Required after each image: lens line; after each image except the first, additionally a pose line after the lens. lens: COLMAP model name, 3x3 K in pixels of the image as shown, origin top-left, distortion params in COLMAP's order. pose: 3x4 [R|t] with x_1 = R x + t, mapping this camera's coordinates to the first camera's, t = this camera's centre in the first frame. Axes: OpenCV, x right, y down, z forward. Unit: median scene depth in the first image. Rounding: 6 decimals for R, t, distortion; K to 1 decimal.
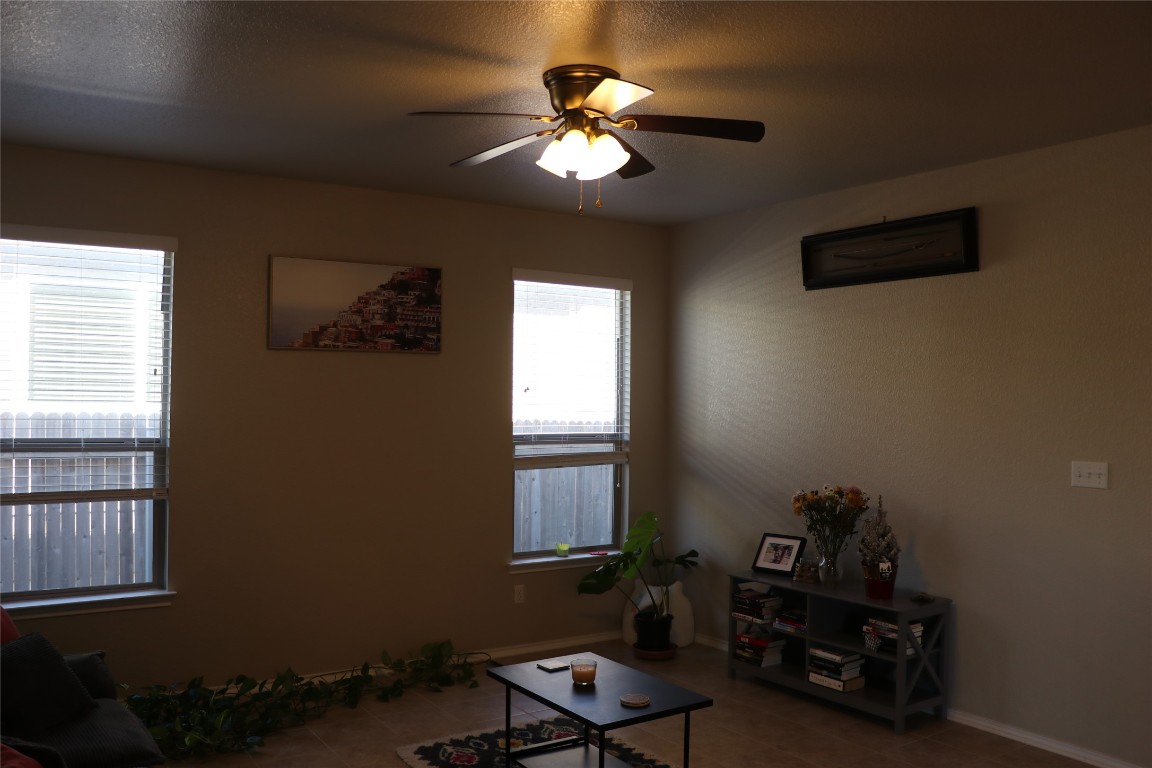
lens RADIAL K [[948.1, 0, 571.7], [0, 948.1, 388.6], [0, 0, 1]] dist [-0.159836, 0.115113]
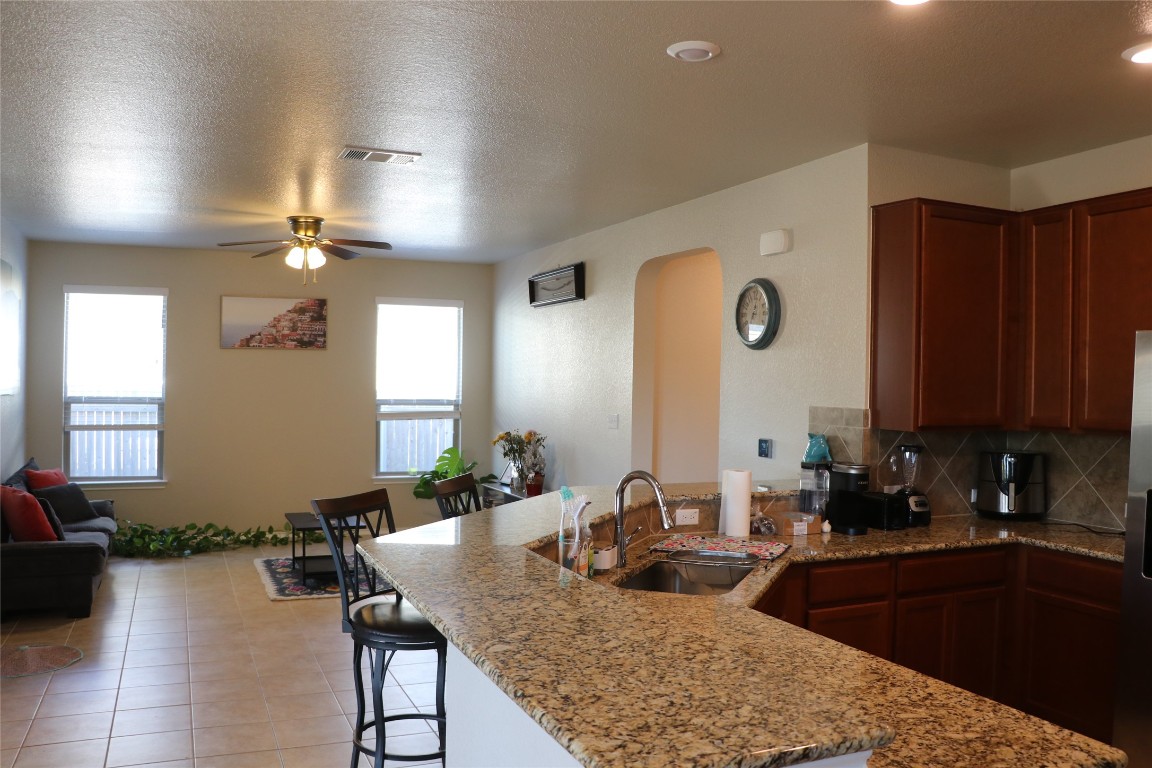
lens RADIAL K [[948.1, 0, 576.8], [0, 948.1, 382.6], [0, 0, 1]] dist [-0.159836, 0.115113]
pose [[0.983127, 0.004214, -0.182874, 0.704065], [-0.002166, 0.999933, 0.011397, 0.001880], [0.182910, -0.010808, 0.983070, -0.654818]]
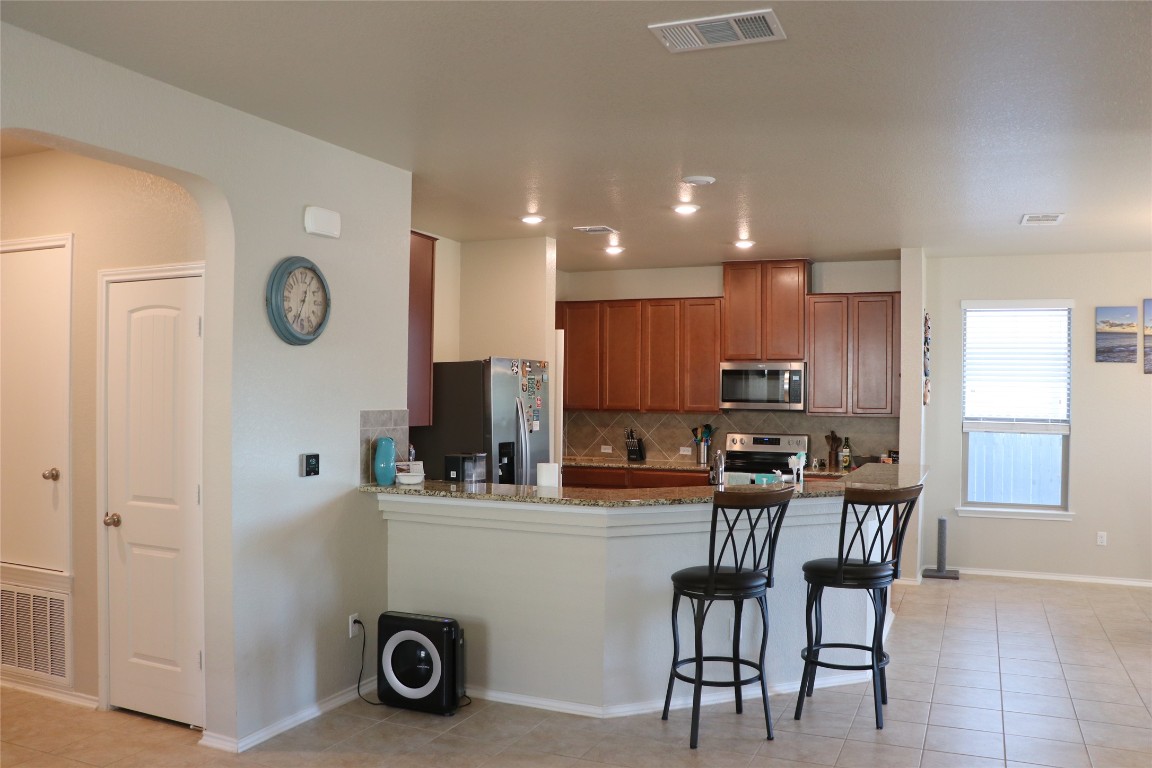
lens RADIAL K [[948.1, 0, 579.4], [0, 948.1, 384.0], [0, 0, 1]] dist [-0.159836, 0.115113]
pose [[-0.537802, -0.009774, 0.843014, -0.204457], [-0.021274, 0.999772, -0.001980, 0.008315], [-0.842803, -0.018999, -0.537887, 0.767011]]
